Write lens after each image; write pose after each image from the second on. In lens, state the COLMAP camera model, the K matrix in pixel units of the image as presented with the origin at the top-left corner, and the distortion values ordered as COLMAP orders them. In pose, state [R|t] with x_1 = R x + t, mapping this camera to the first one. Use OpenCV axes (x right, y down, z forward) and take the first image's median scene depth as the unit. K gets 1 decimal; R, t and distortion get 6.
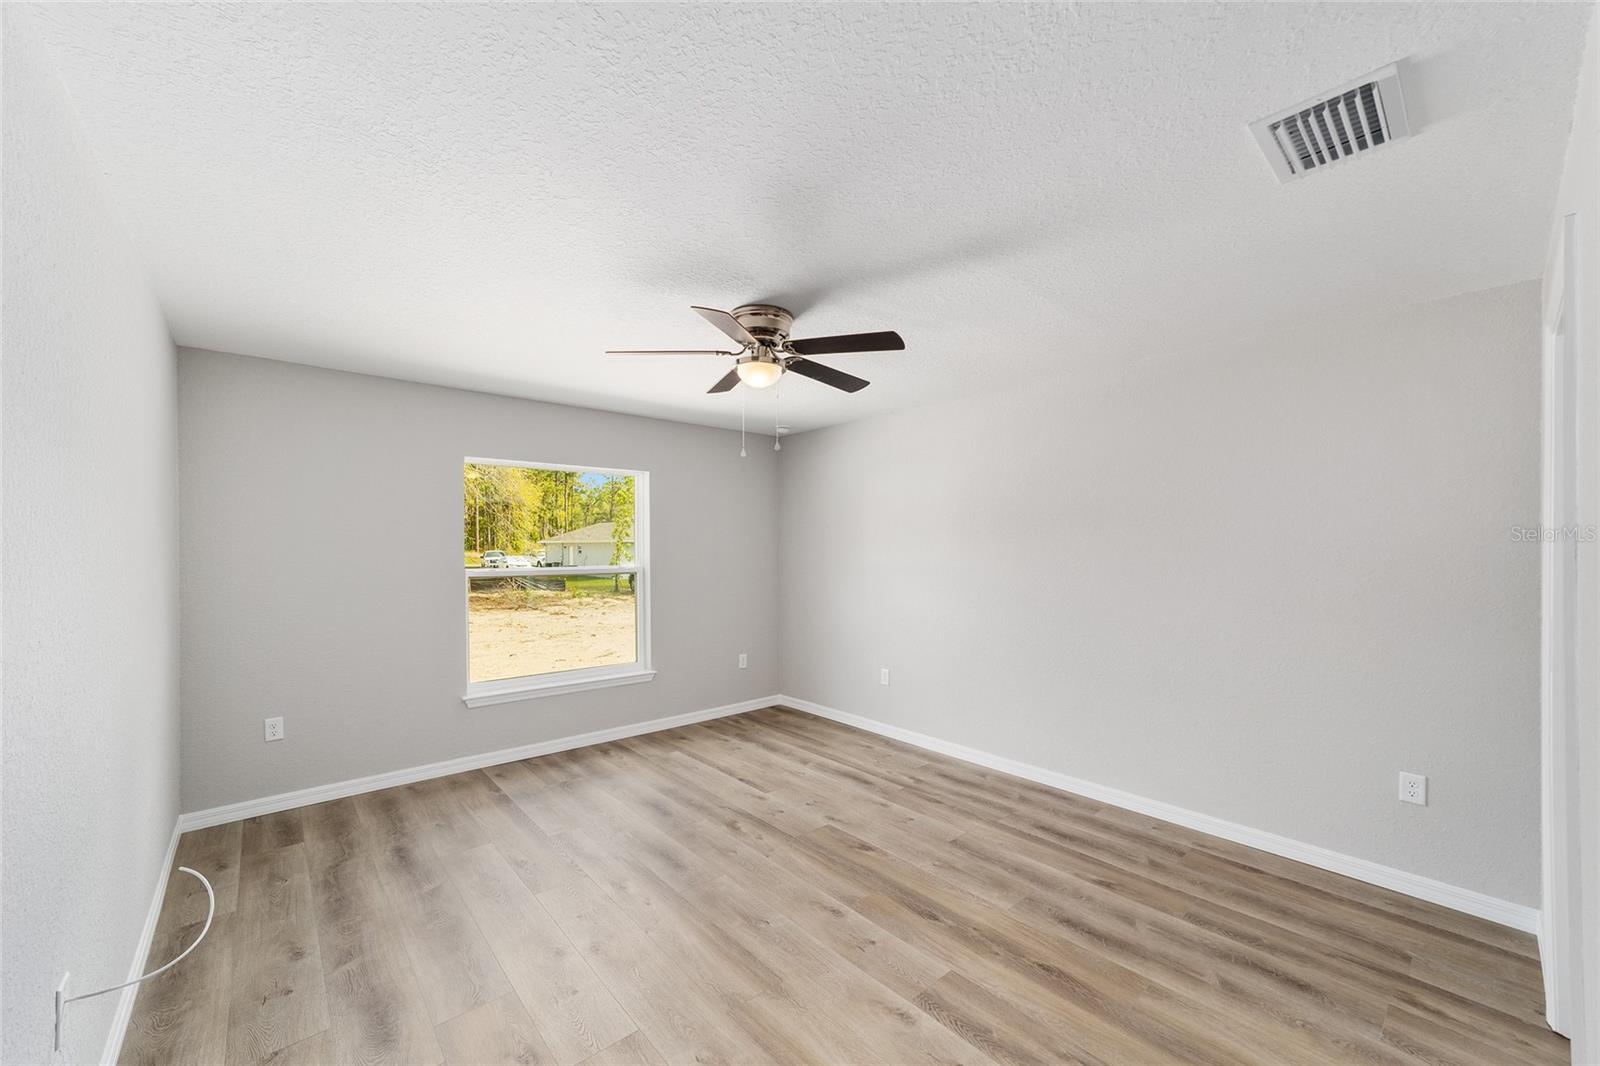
lens RADIAL K [[611.8, 0, 799.8], [0, 611.8, 542.4], [0, 0, 1]] dist [-0.001471, -0.000065]
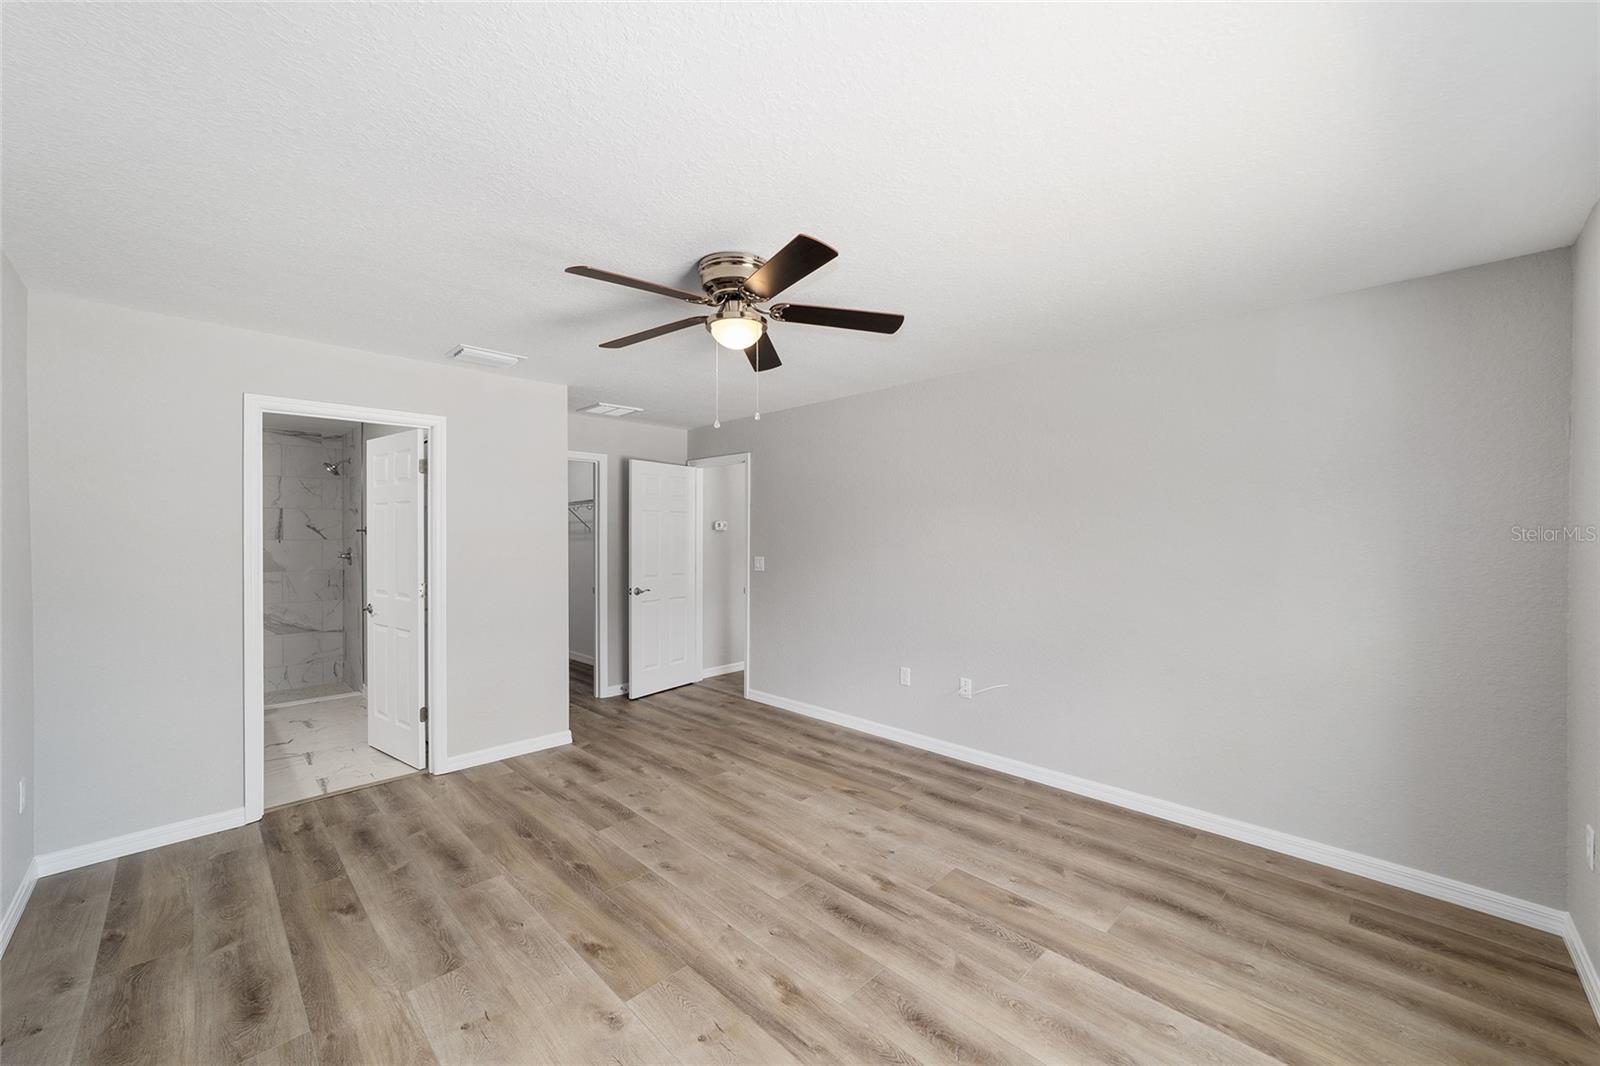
lens RADIAL K [[611.8, 0, 798.7], [0, 611.8, 535.0], [0, 0, 1]] dist [-0.001471, -0.000065]
pose [[-0.998022, 0.000634, -0.062855, -0.099770], [0.001189, 0.999961, -0.008798, 0.020419], [0.062847, -0.008856, -0.997984, 1.932712]]
